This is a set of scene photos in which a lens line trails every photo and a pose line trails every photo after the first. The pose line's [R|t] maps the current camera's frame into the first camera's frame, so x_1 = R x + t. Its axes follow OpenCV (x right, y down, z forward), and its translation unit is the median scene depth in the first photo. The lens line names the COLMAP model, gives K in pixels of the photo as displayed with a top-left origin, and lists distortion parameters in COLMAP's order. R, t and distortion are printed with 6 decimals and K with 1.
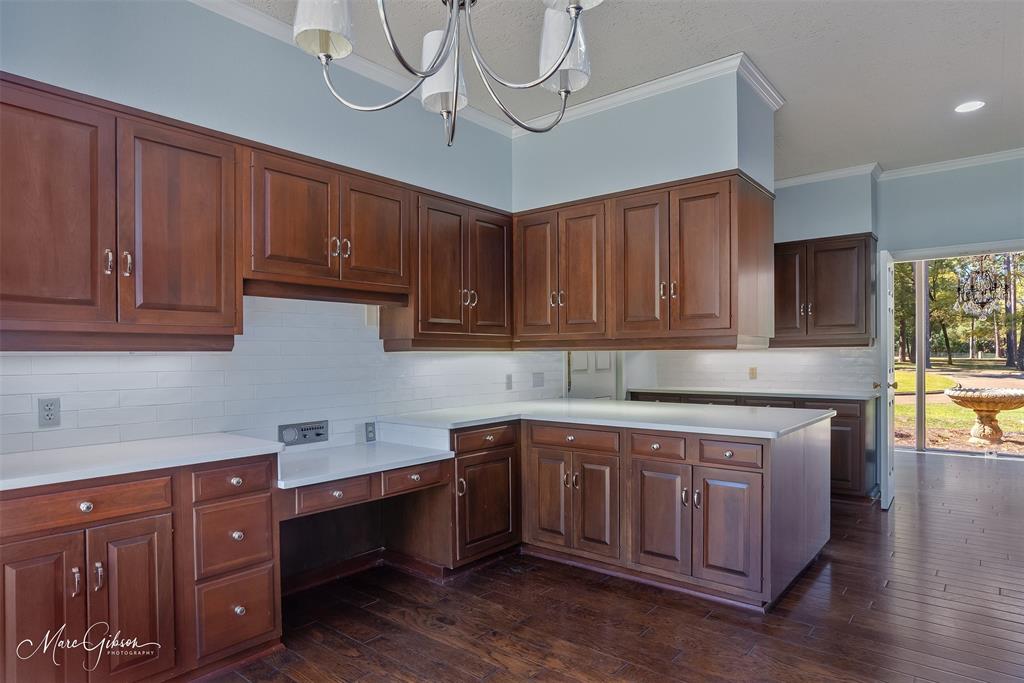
lens RADIAL K [[601.5, 0, 512.6], [0, 601.5, 363.6], [0, 0, 1]] dist [-0.001462, -0.000353]
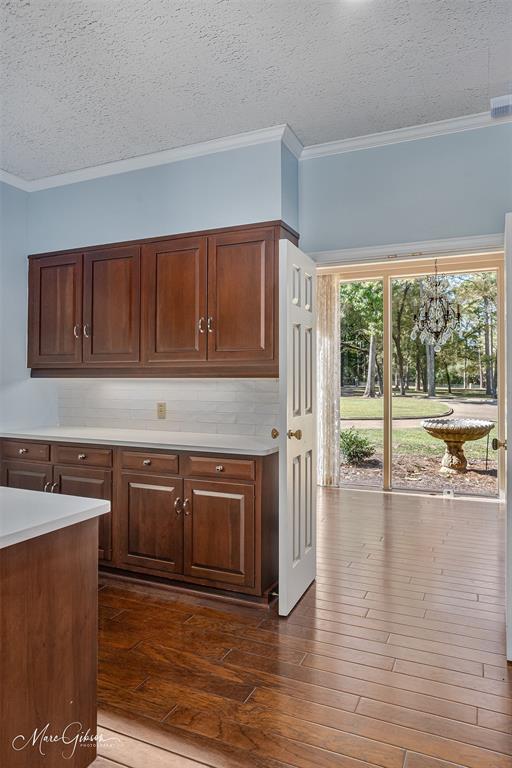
lens RADIAL K [[508.7, 0, 254.6], [0, 508.7, 370.4], [0, 0, 1]] dist [-0.043167, 0.000043]
pose [[0.967815, 0.020685, 0.250810, 0.229138], [-0.011635, 0.999228, -0.037514, -0.007855], [-0.251392, 0.033388, 0.967309, 0.232988]]
